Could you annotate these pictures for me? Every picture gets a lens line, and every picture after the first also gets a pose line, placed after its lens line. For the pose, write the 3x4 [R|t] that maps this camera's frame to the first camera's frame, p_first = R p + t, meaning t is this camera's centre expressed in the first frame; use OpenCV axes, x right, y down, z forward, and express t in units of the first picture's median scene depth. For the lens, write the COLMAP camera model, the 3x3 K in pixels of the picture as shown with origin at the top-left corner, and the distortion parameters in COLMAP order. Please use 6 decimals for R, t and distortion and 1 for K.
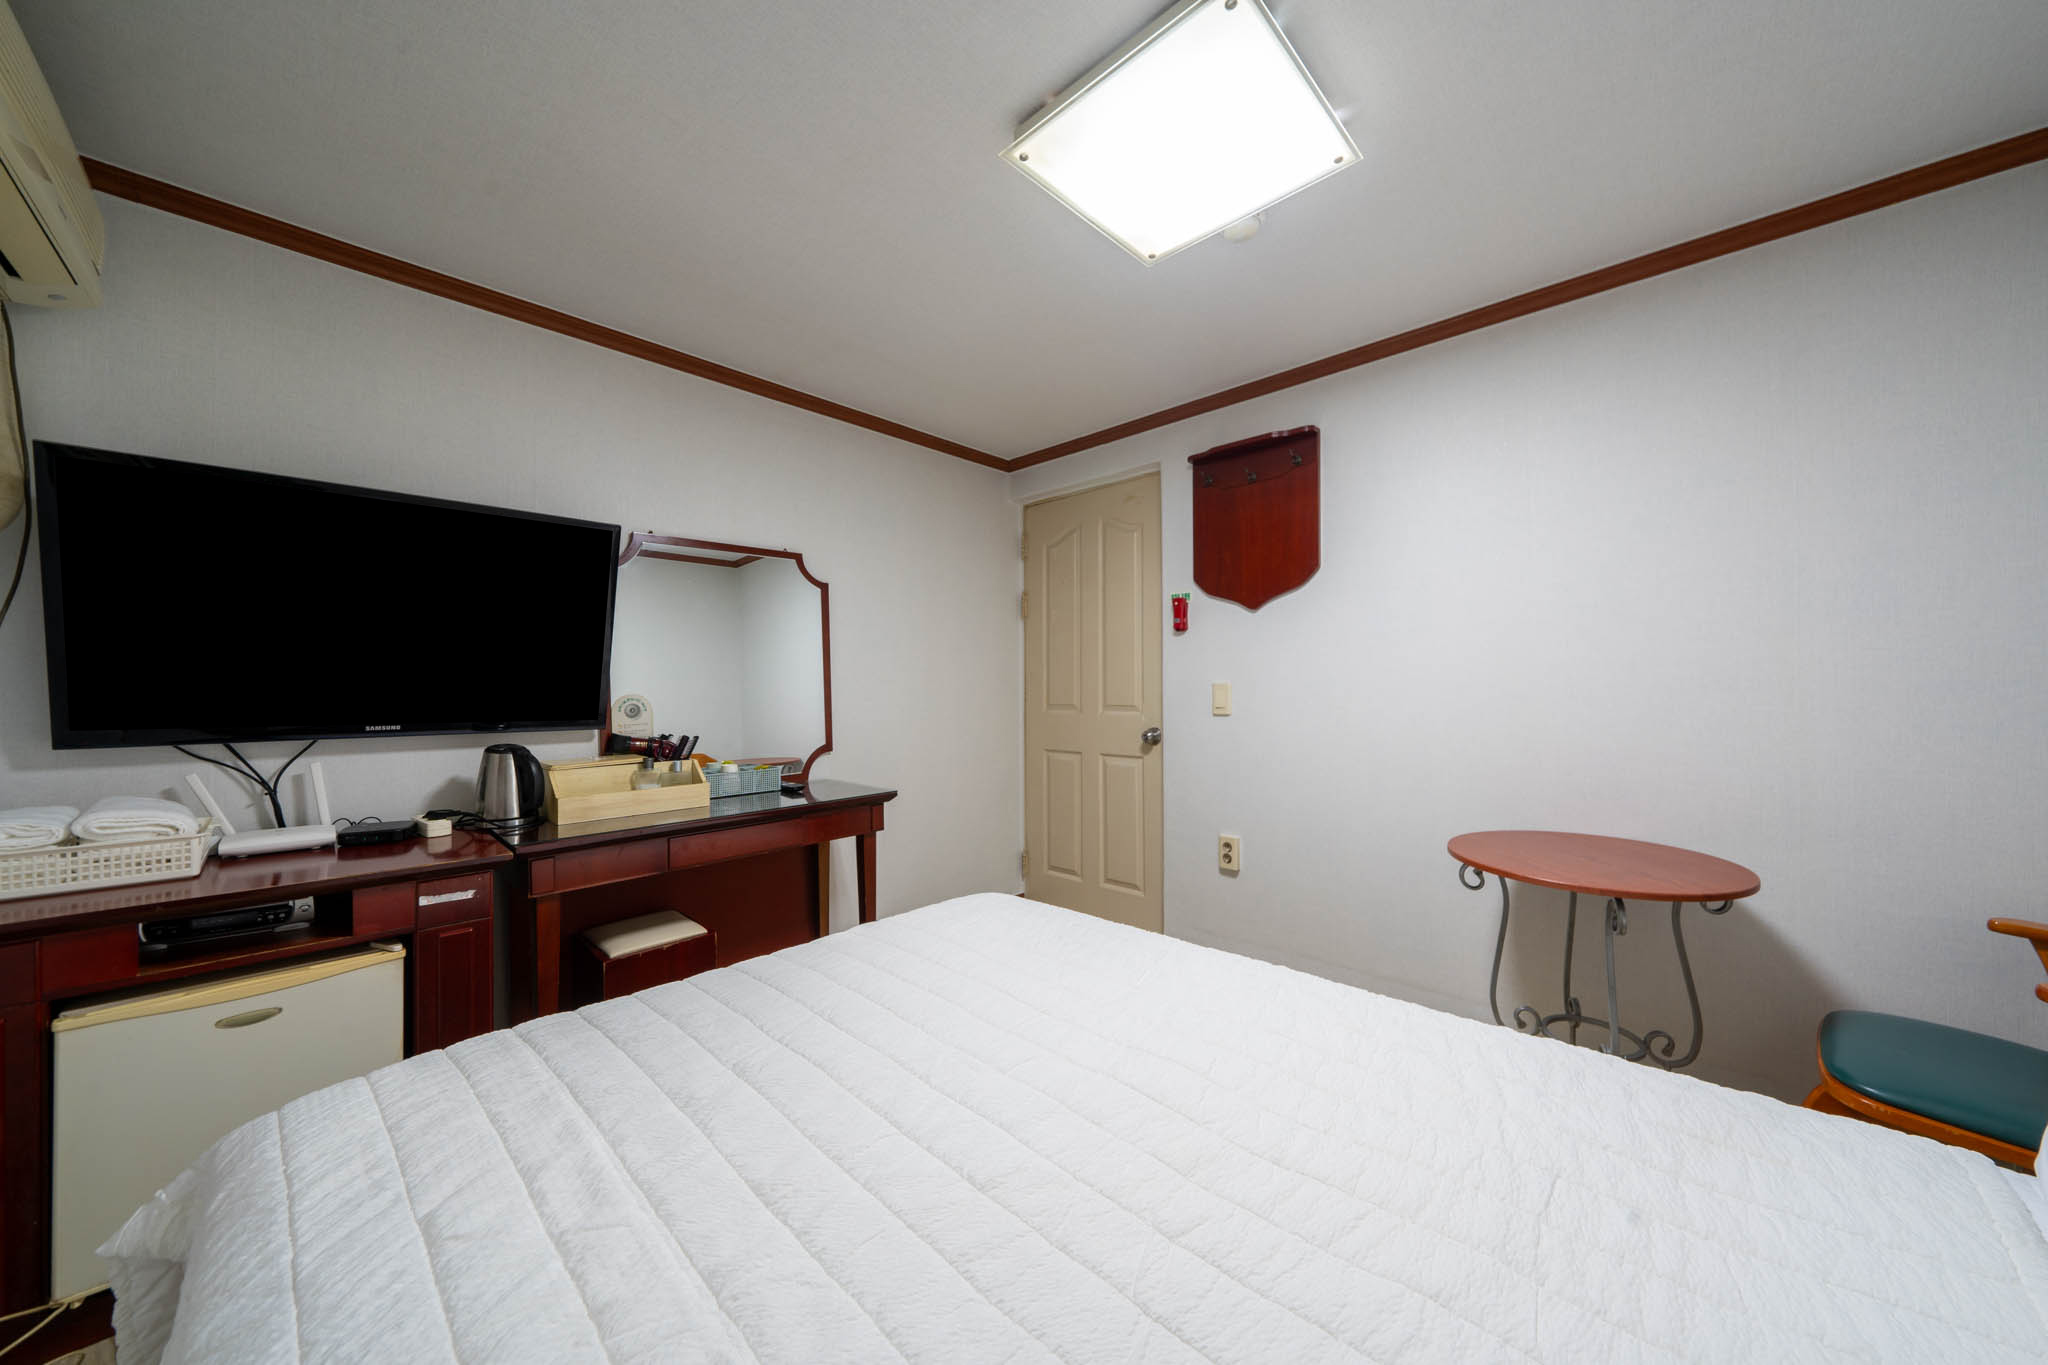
lens RADIAL K [[705.8, 0, 1040.1], [0, 705.8, 688.9], [0, 0, 1]] dist [-0.002775, -0.000213]
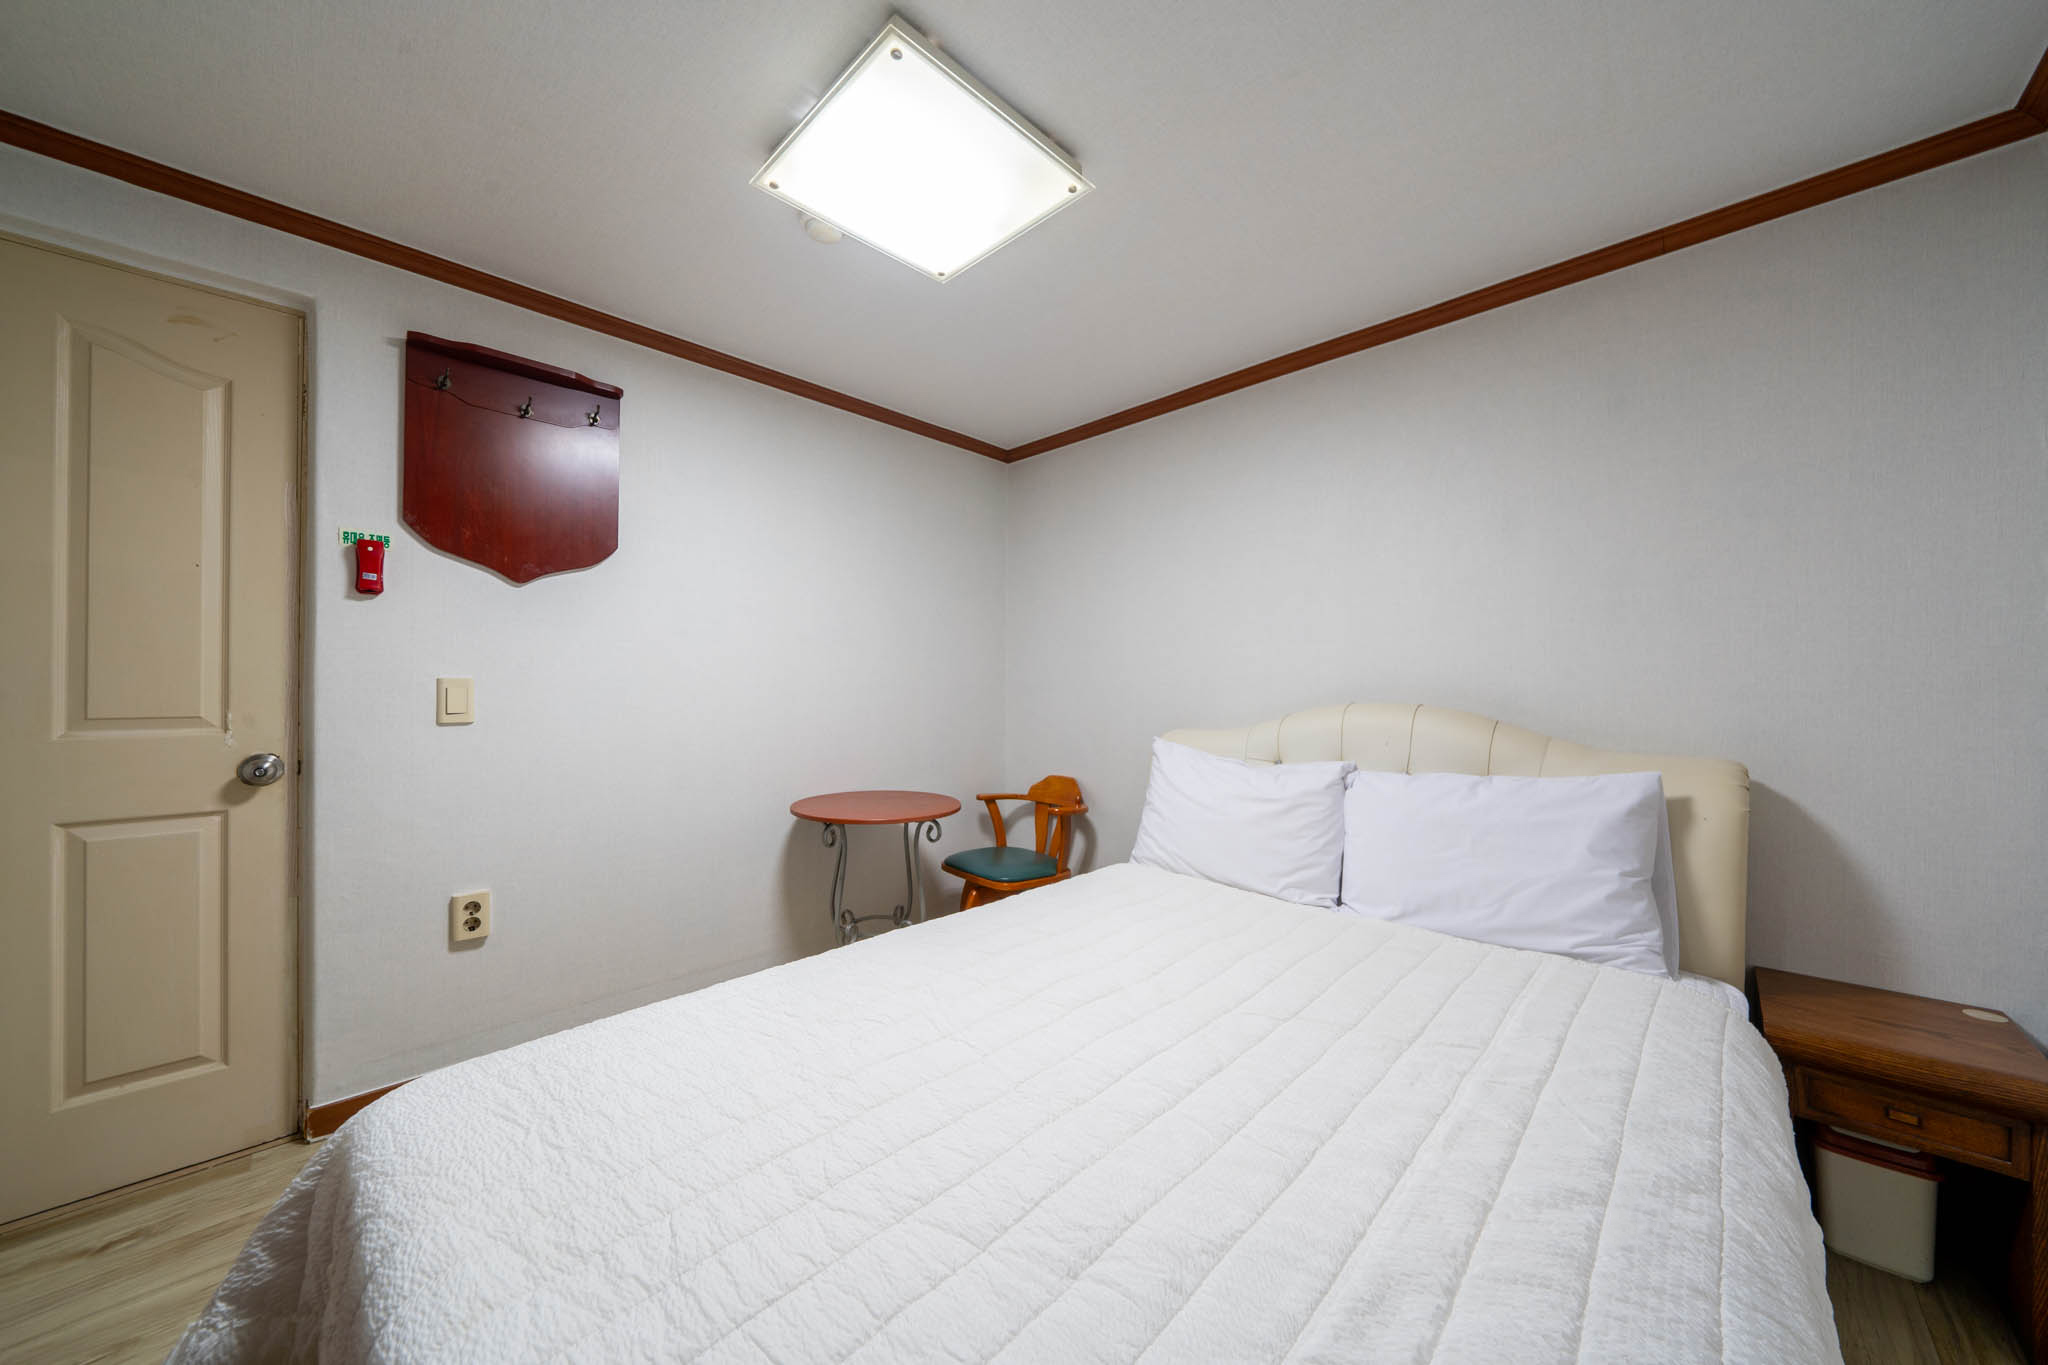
lens RADIAL K [[705.8, 0, 1040.3], [0, 705.8, 687.9], [0, 0, 1]] dist [-0.002775, -0.000213]
pose [[0.006799, 0.007133, 0.999951, -0.439276], [-0.001108, 0.999974, -0.007125, 0.005905], [-0.999976, -0.001059, 0.006807, 0.419209]]
